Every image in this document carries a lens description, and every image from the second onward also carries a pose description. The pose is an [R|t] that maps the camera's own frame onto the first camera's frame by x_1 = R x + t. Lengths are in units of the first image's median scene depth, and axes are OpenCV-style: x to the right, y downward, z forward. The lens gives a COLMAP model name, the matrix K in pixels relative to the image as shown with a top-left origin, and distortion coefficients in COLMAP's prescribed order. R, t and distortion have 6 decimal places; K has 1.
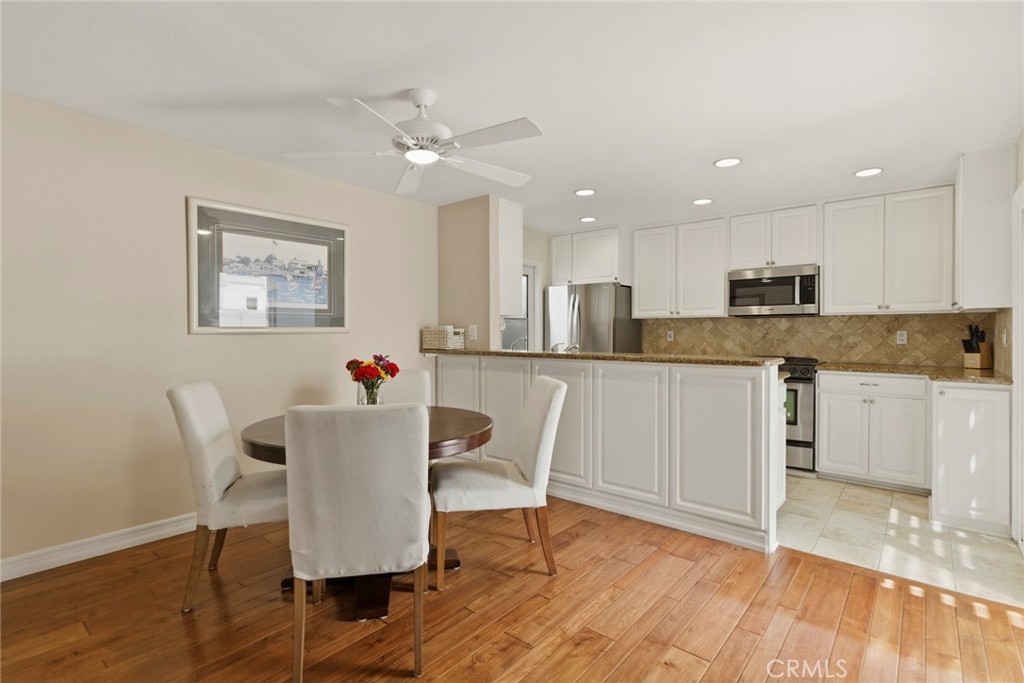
lens RADIAL K [[486.7, 0, 511.7], [0, 486.7, 337.2], [0, 0, 1]] dist [0.012557, 0.000825]
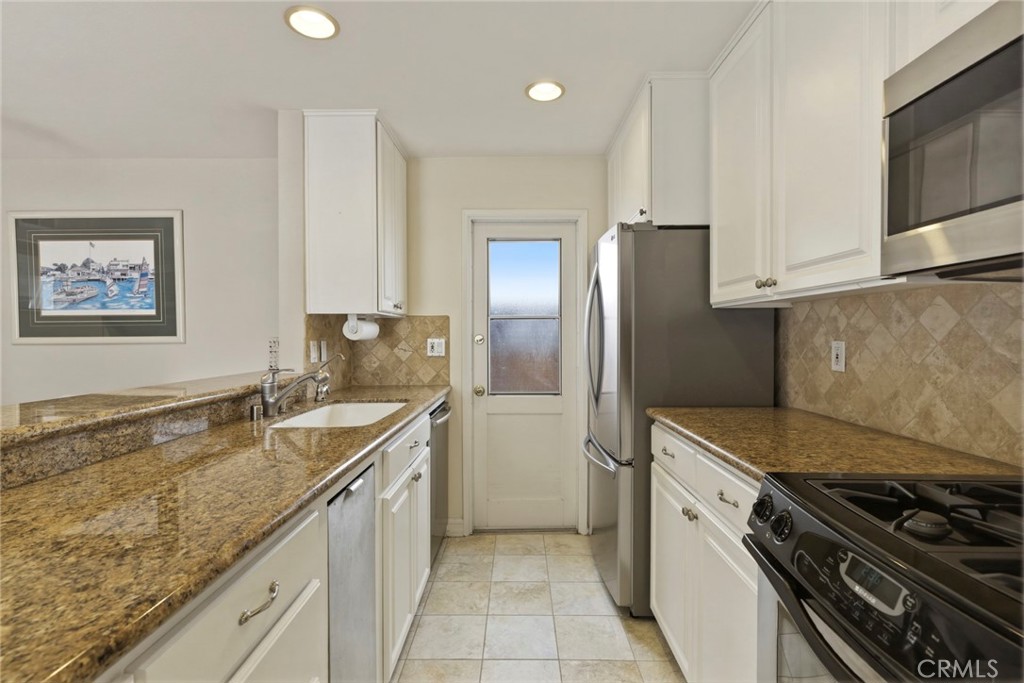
lens RADIAL K [[486.7, 0, 510.0], [0, 486.7, 345.5], [0, 0, 1]] dist [0.012557, 0.000825]
pose [[0.629739, 0.012467, -0.776707, 0.672397], [-0.006465, 0.999921, 0.010808, -0.018119], [0.776780, -0.001785, 0.629770, 0.954662]]
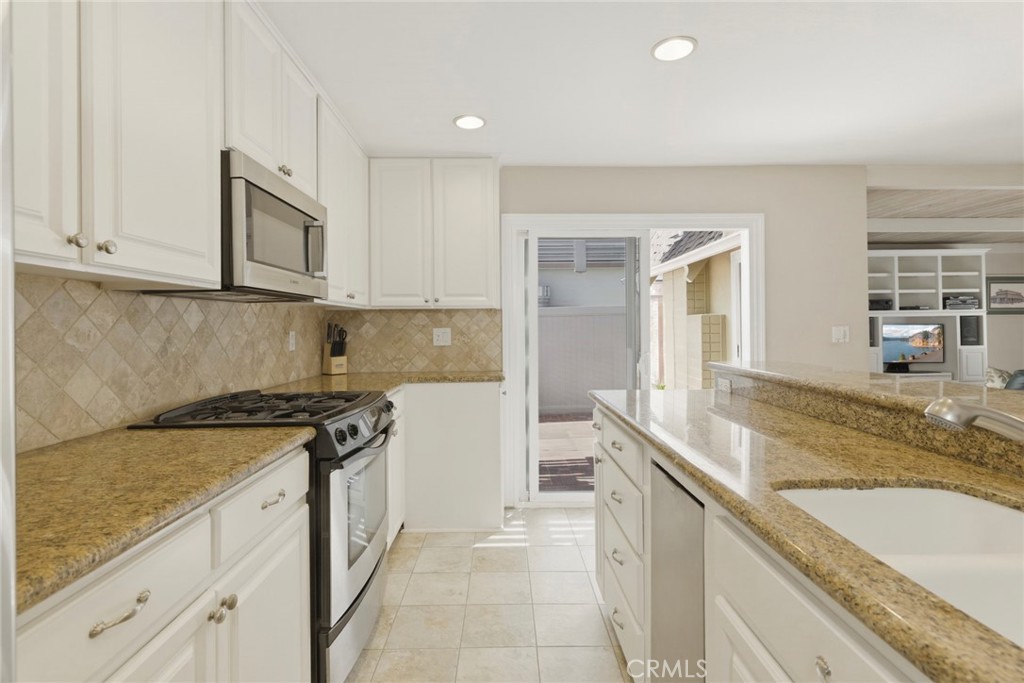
lens RADIAL K [[486.7, 0, 508.4], [0, 486.7, 322.7], [0, 0, 1]] dist [0.012557, 0.000825]
pose [[-0.657435, 0.010384, 0.753440, 0.114537], [0.016103, 0.999870, 0.000270, -0.022688], [-0.753340, 0.012310, -0.657517, 1.418119]]
